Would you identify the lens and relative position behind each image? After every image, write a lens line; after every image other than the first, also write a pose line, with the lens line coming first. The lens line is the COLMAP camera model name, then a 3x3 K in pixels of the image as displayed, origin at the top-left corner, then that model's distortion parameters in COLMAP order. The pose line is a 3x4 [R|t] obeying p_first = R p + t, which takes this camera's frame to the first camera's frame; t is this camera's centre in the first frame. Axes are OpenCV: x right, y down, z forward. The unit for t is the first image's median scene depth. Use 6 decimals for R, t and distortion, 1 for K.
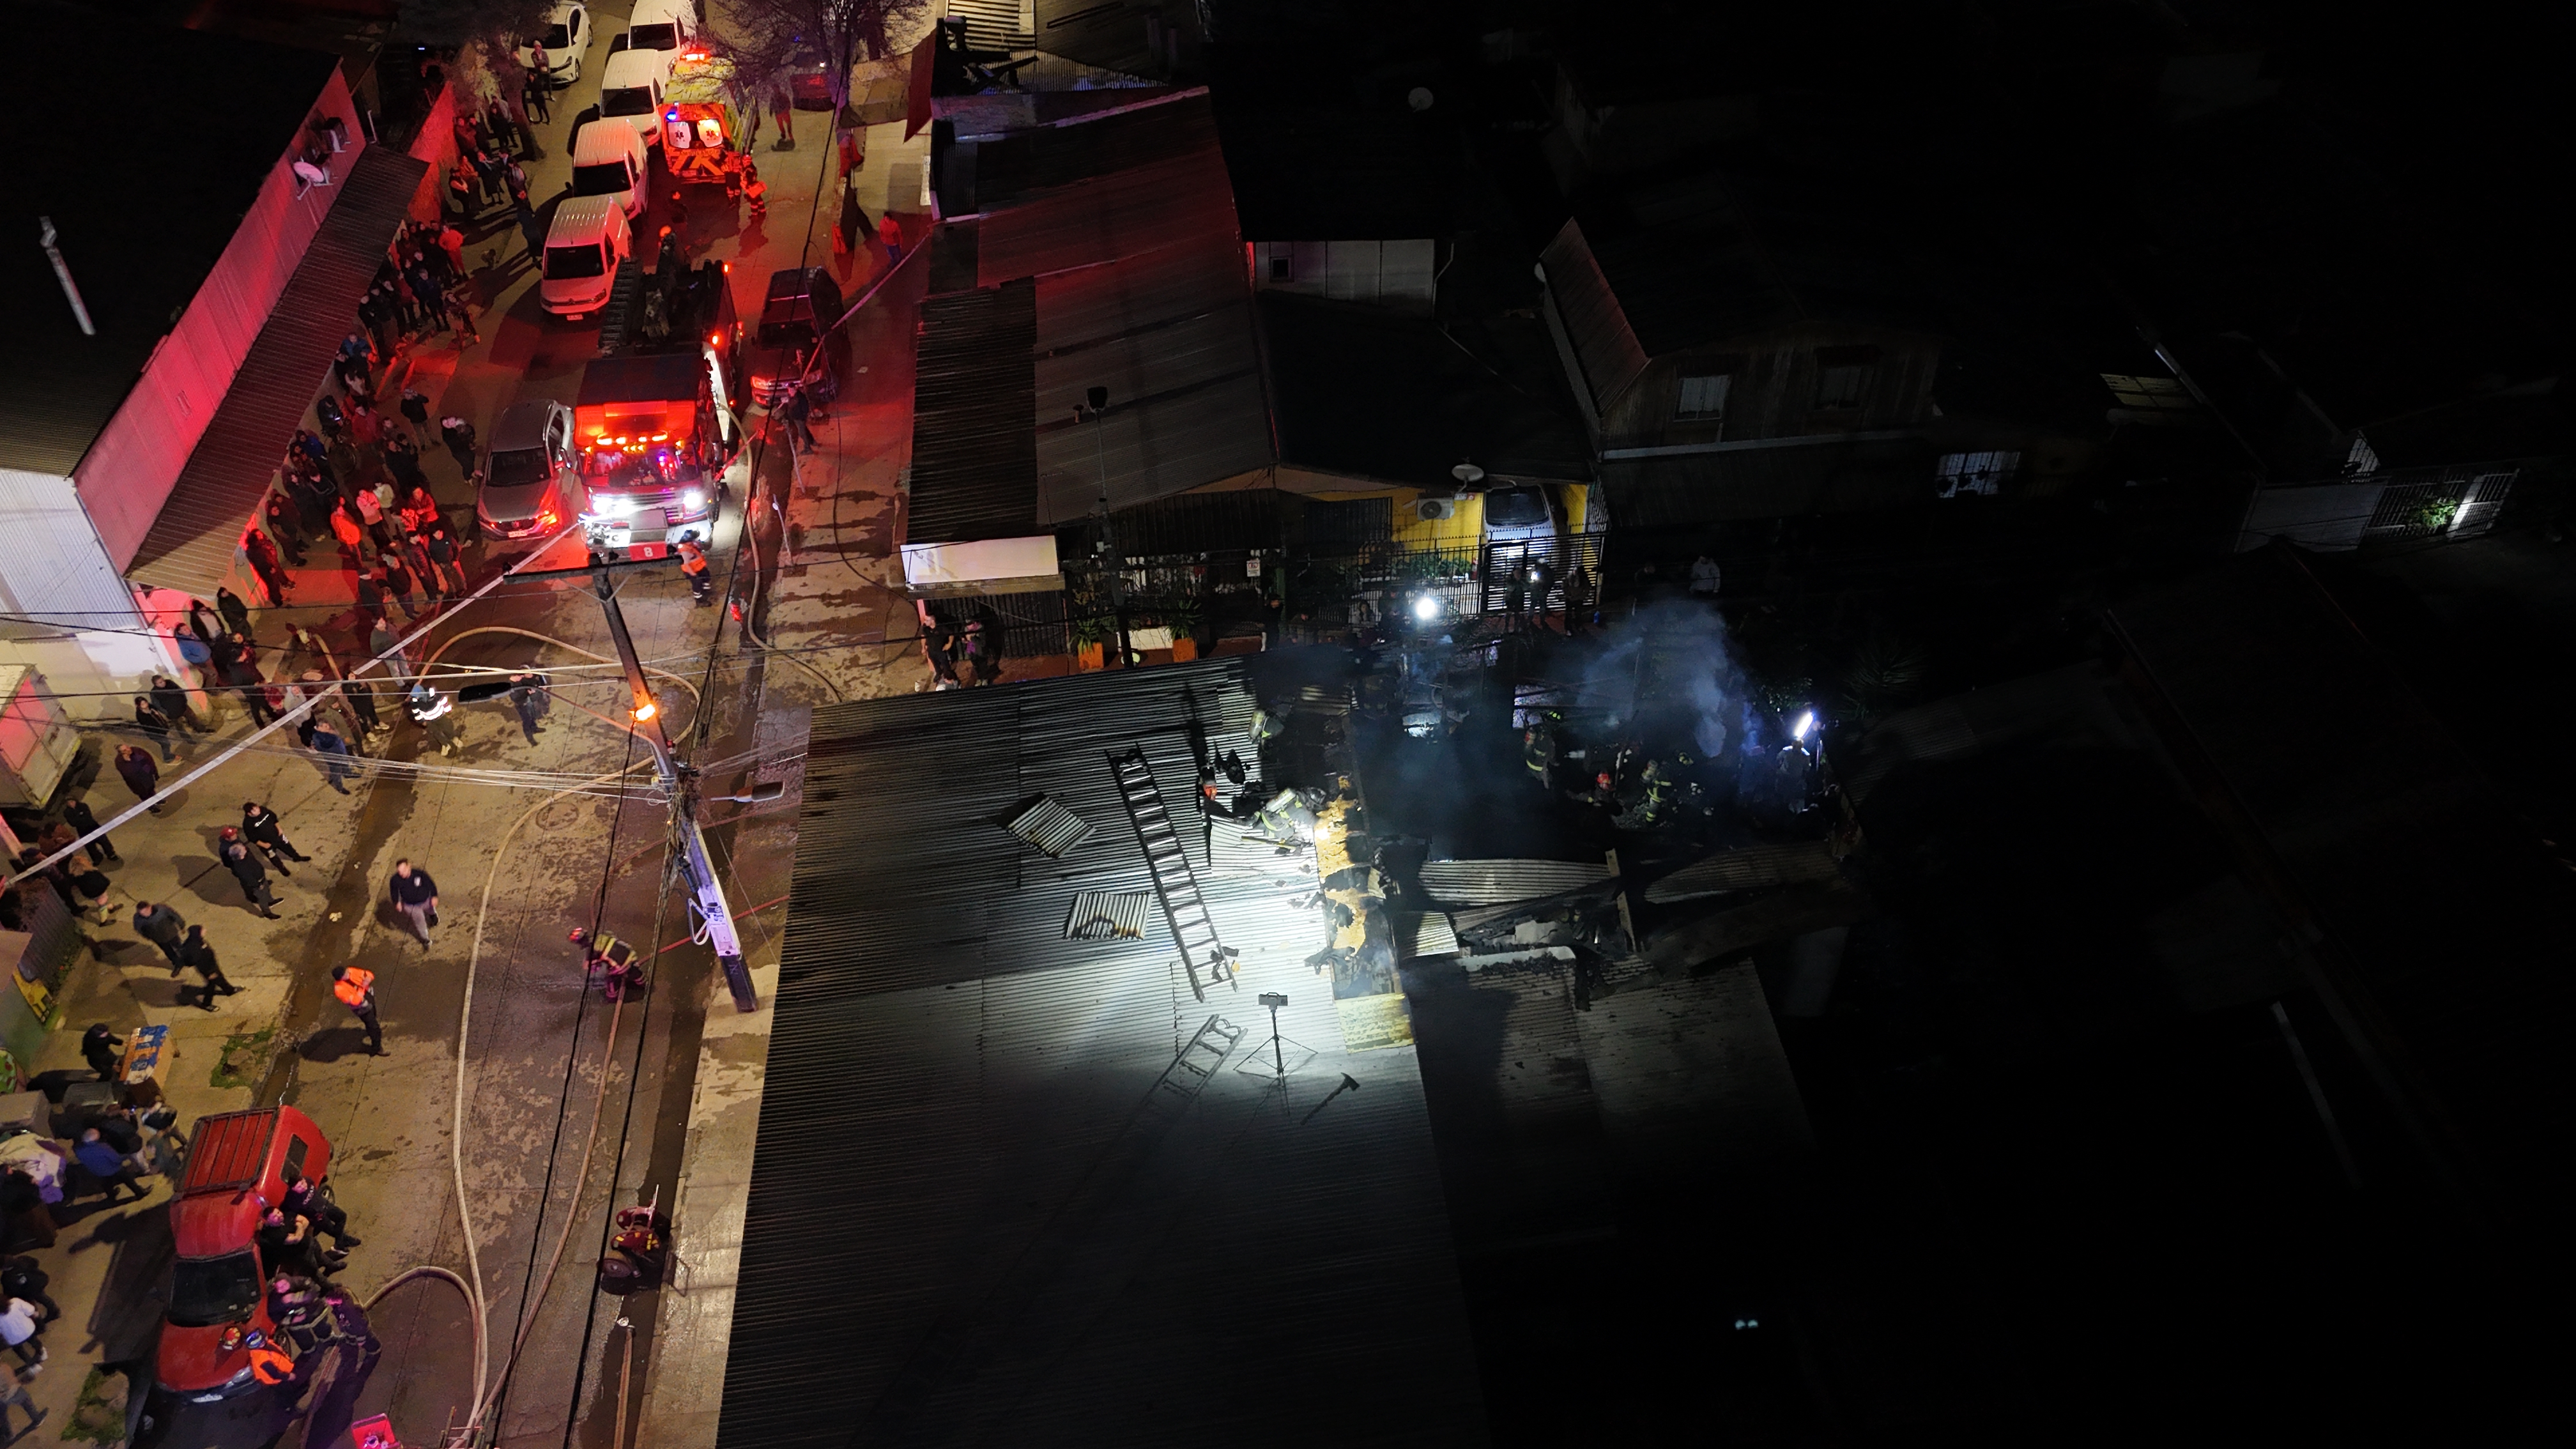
lens RADIAL K [[1906.9, 0, 1288.0], [0, 1906.9, 724.5], [0, 0, 1]] dist [0.058823, -0.046531]
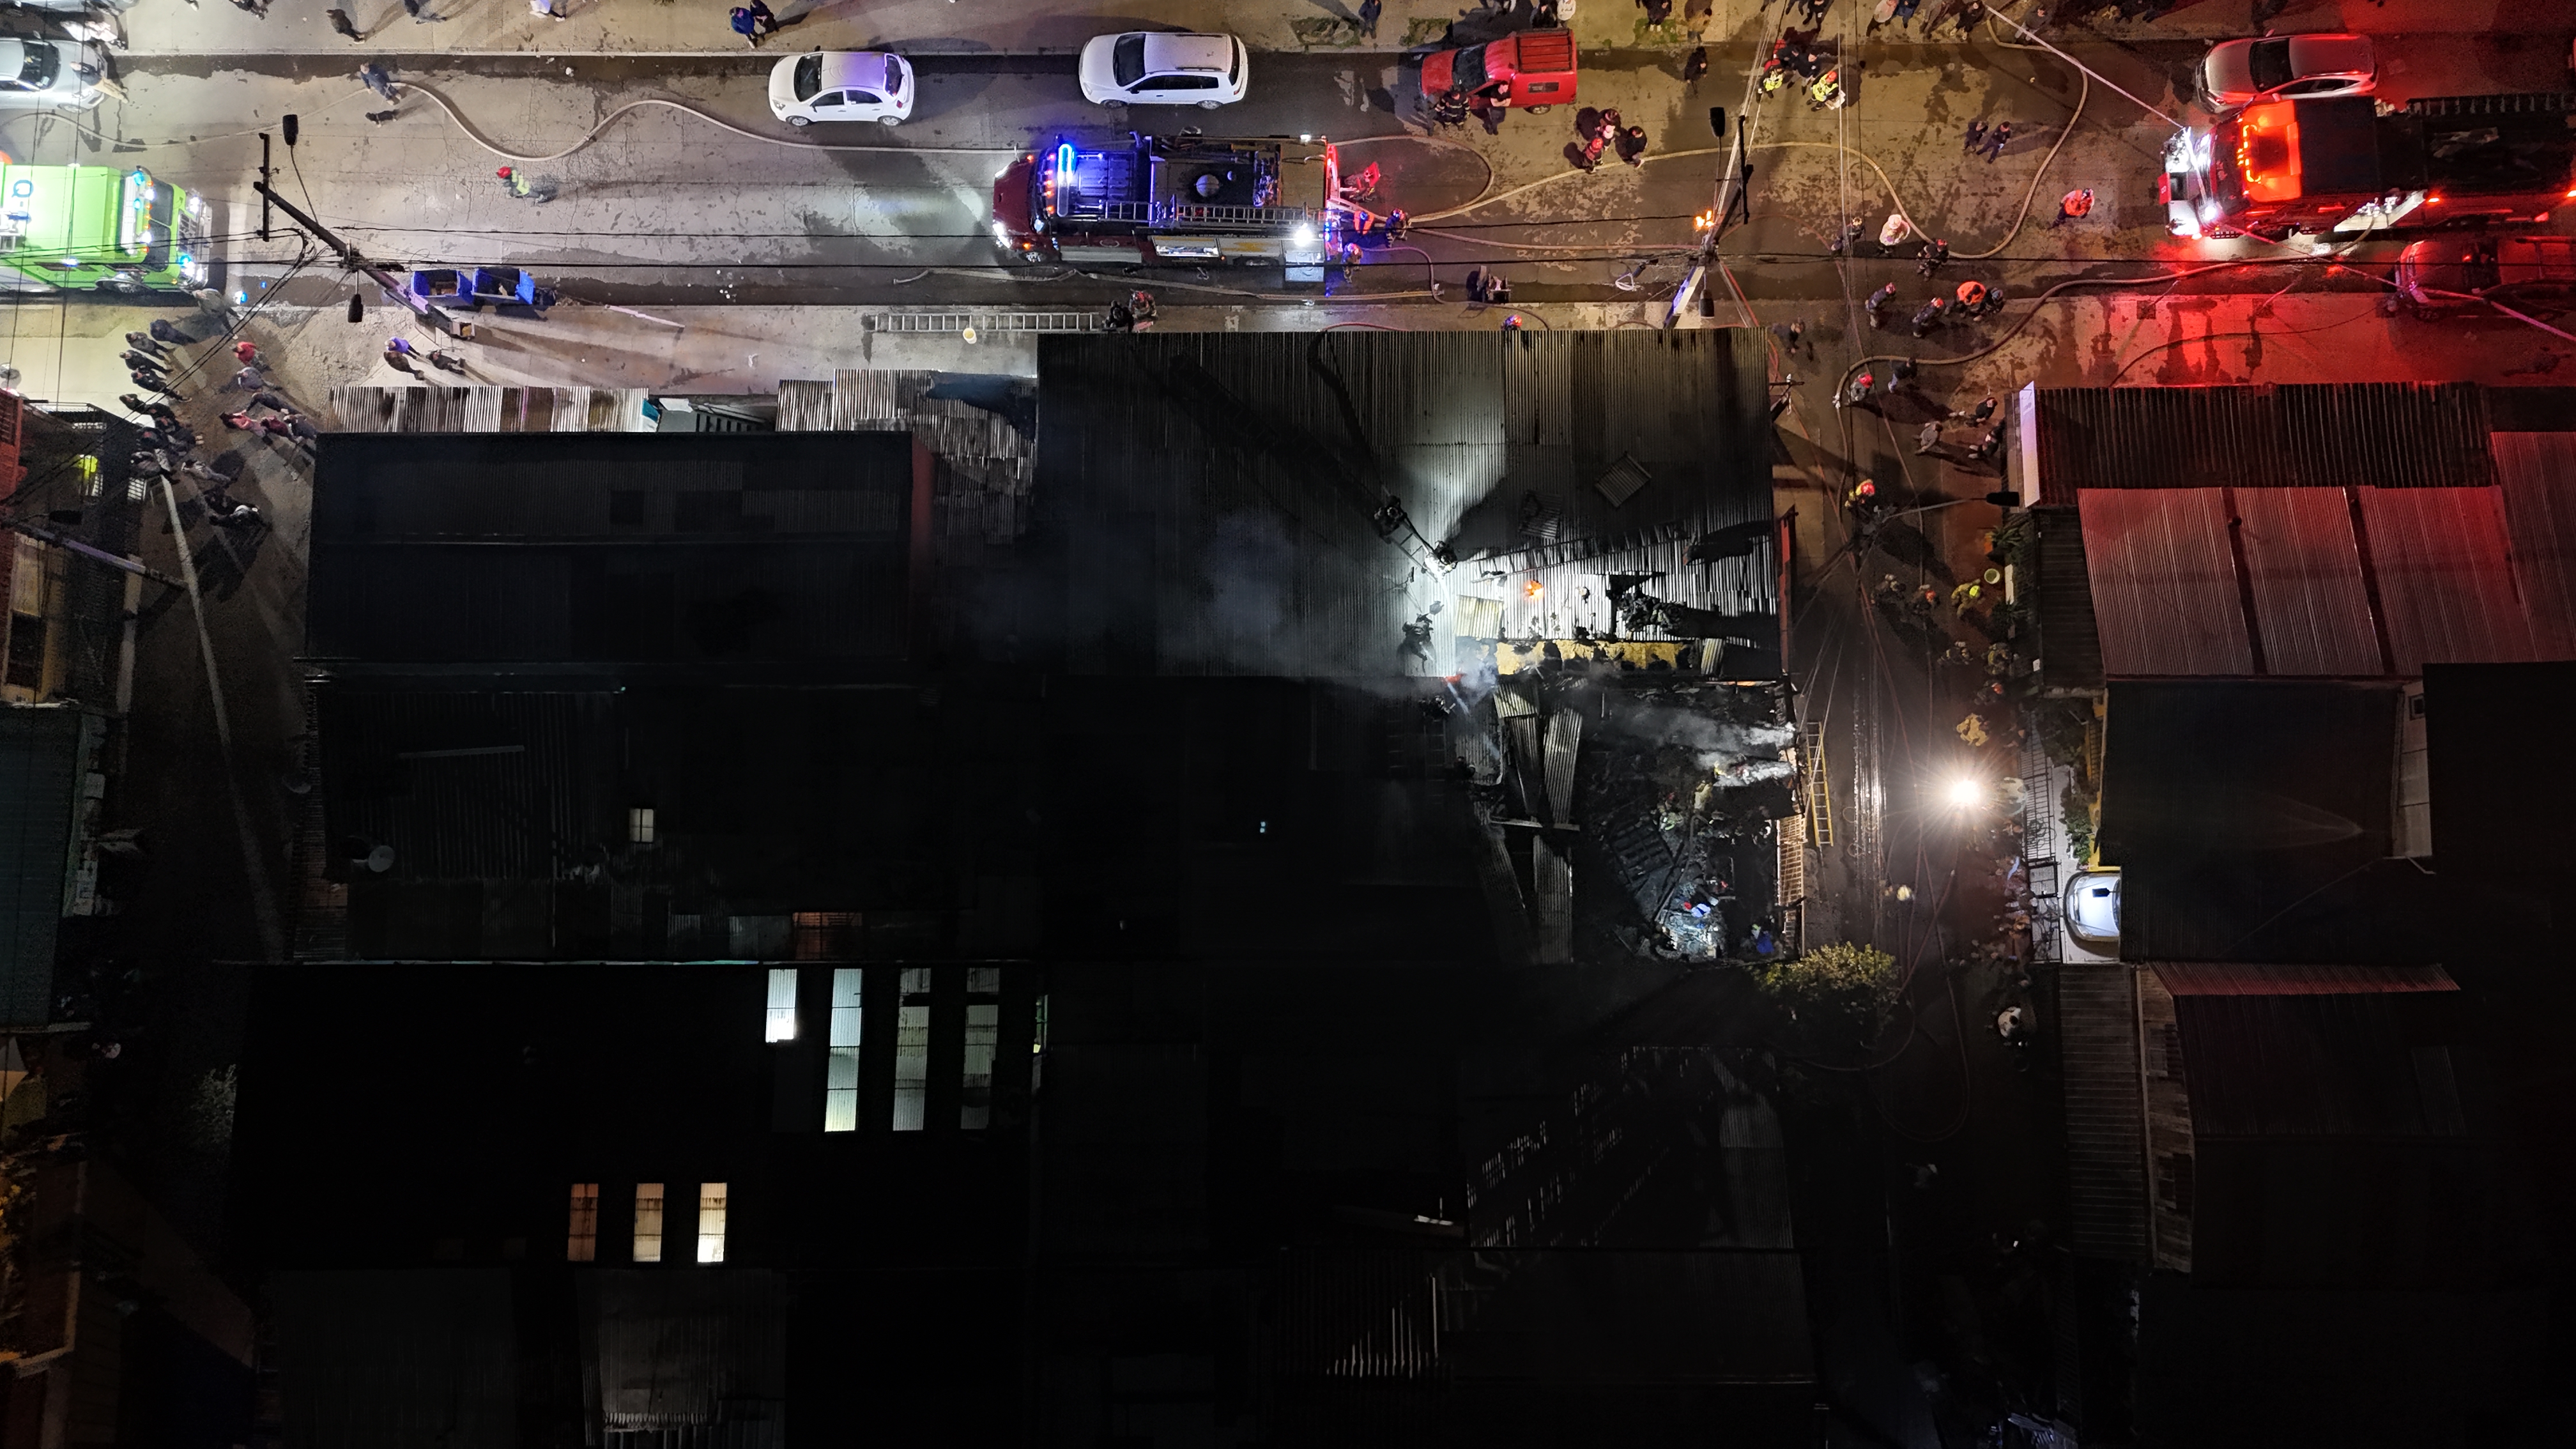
lens RADIAL K [[1906.9, 0, 1288.0], [0, 1906.9, 724.5], [0, 0, 1]] dist [0.058823, -0.046531]
pose [[-0.103950, 0.988033, -0.113952, 0.211193], [-0.645147, 0.020214, 0.763791, -0.716423], [0.756955, 0.152912, 0.635325, -0.144491]]
